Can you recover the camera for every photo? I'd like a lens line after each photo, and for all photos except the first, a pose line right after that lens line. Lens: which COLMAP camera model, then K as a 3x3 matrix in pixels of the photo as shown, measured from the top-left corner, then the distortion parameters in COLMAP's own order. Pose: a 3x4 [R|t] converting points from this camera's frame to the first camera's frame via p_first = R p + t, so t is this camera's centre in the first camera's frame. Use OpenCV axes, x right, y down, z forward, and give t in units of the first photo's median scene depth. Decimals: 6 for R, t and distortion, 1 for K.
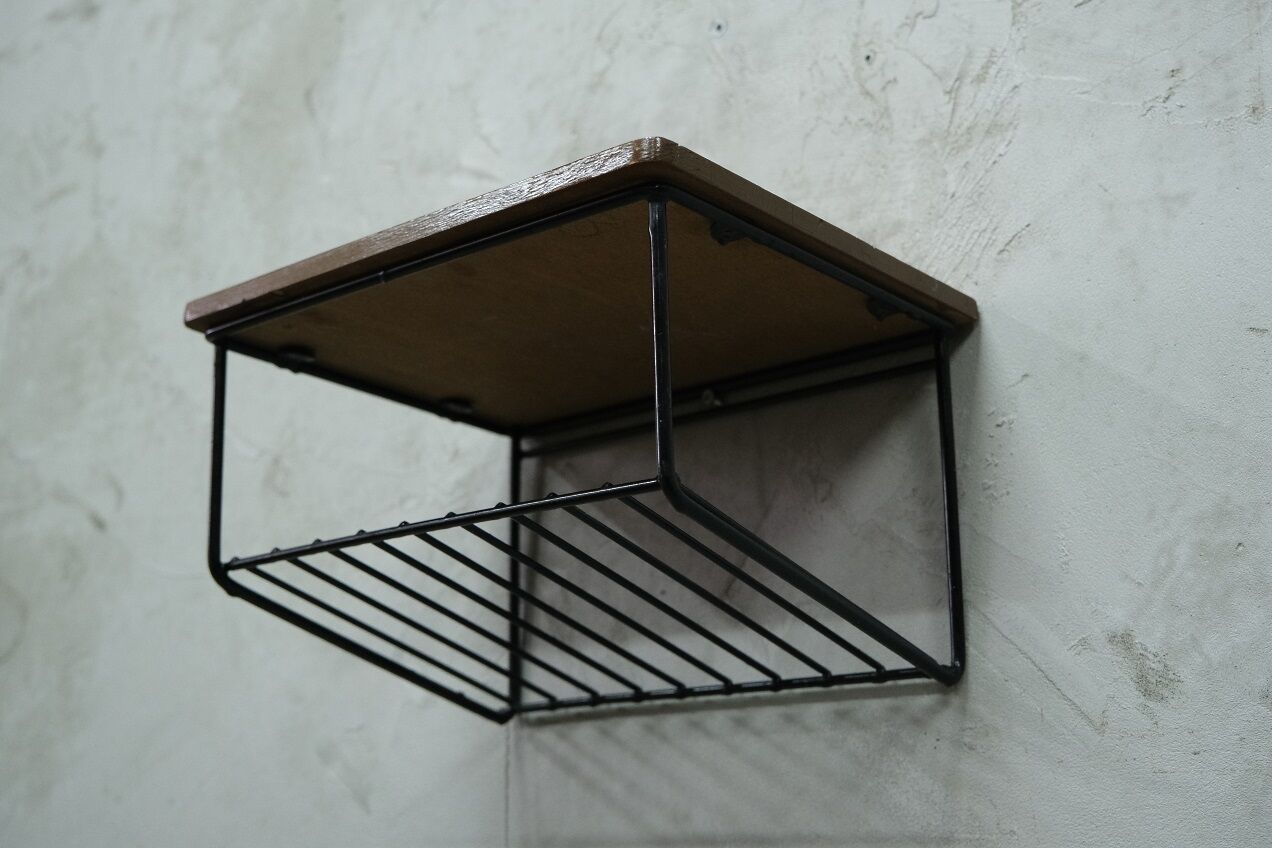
lens RADIAL K [[1804.1, 0, 636.0], [0, 1804.1, 424.0], [0, 0, 1]] dist [-0.020254, 0.061266]
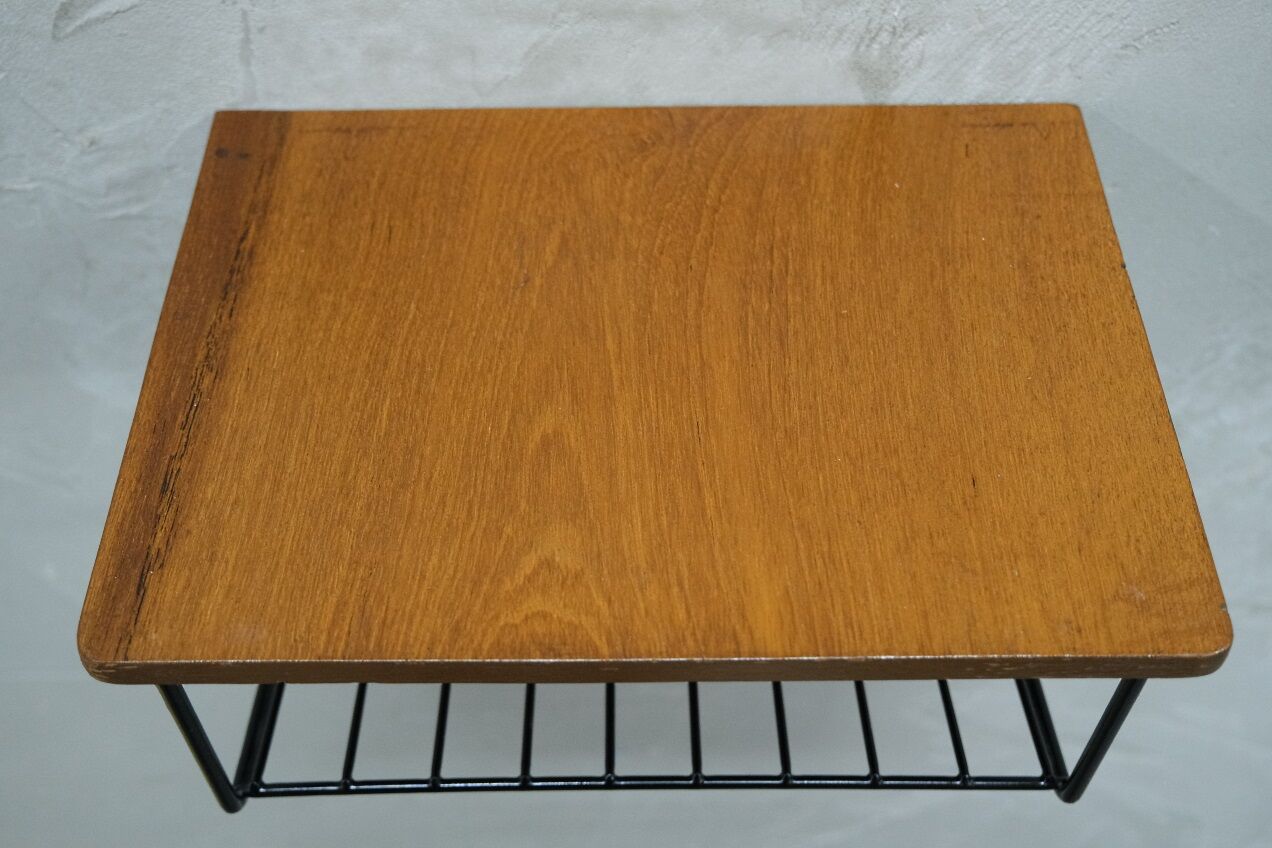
lens RADIAL K [[1576.4, 0, 636.0], [0, 1576.4, 424.0], [0, 0, 1]] dist [-0.002731, -0.001152]
pose [[0.744272, -0.520091, 0.419005, -0.292087], [-0.166645, 0.462911, 0.870599, -0.541018], [-0.646752, -0.717787, 0.257862, 0.832462]]
